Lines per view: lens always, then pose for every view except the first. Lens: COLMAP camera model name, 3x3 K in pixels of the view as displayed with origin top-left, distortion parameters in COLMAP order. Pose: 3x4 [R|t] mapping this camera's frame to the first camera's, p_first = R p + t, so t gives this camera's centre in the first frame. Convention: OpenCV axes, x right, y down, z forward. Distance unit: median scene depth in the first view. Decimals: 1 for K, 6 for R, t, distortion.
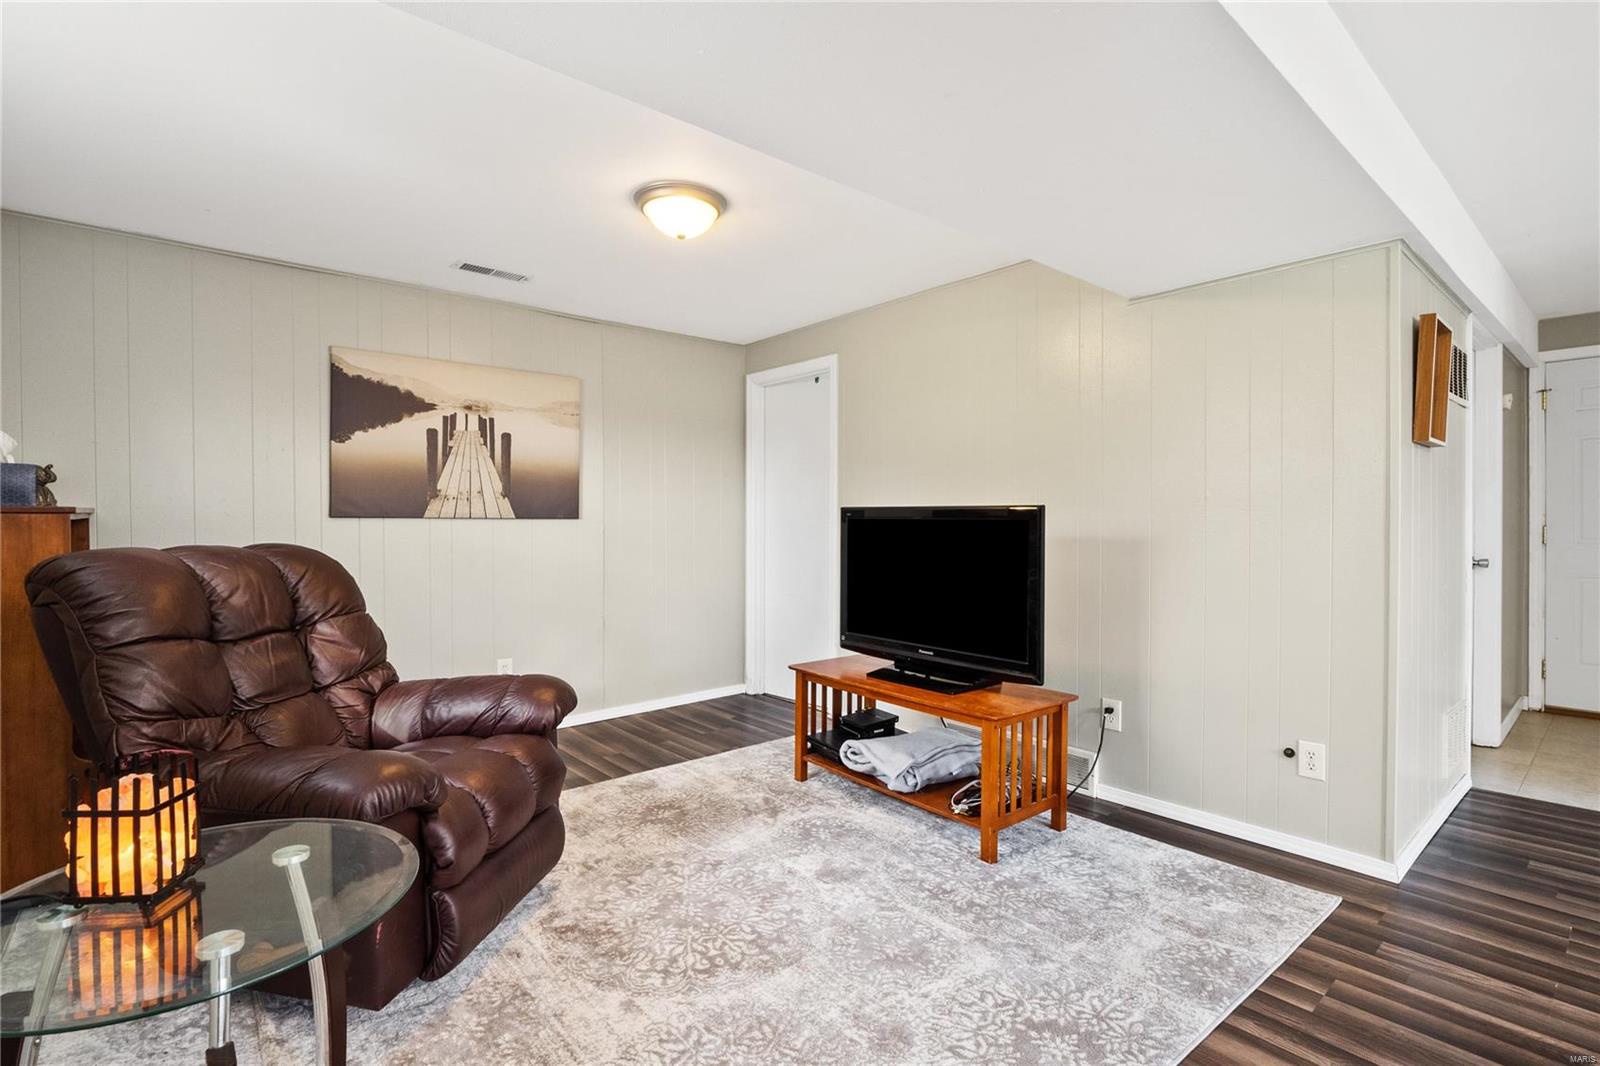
lens RADIAL K [[755.4, 0, 810.4], [0, 755.4, 527.7], [0, 0, 1]] dist [-0.001388, -0.001890]
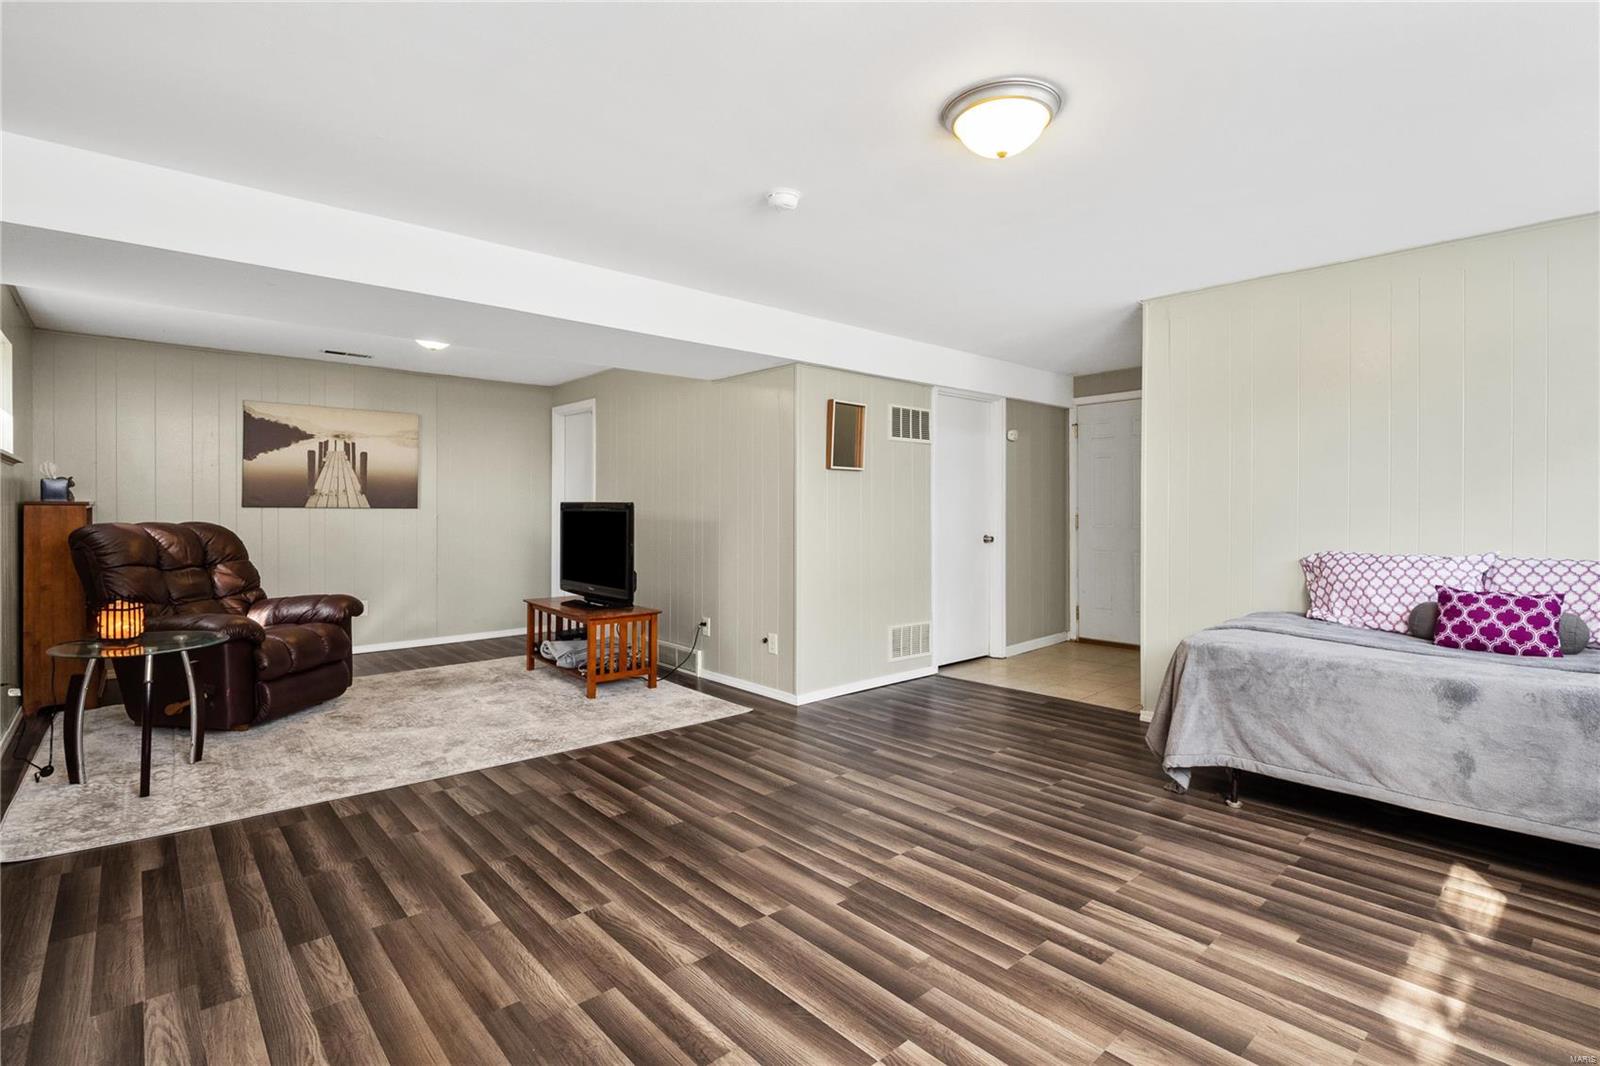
lens RADIAL K [[753.7, 0, 799.6], [0, 753.7, 509.8], [0, 0, 1]] dist [-0.001582, -0.000159]
pose [[0.999967, 0.003799, 0.007234, 0.596533], [-0.003747, 0.999967, -0.007209, -0.000776], [-0.007261, 0.007182, 0.999948, -0.676753]]
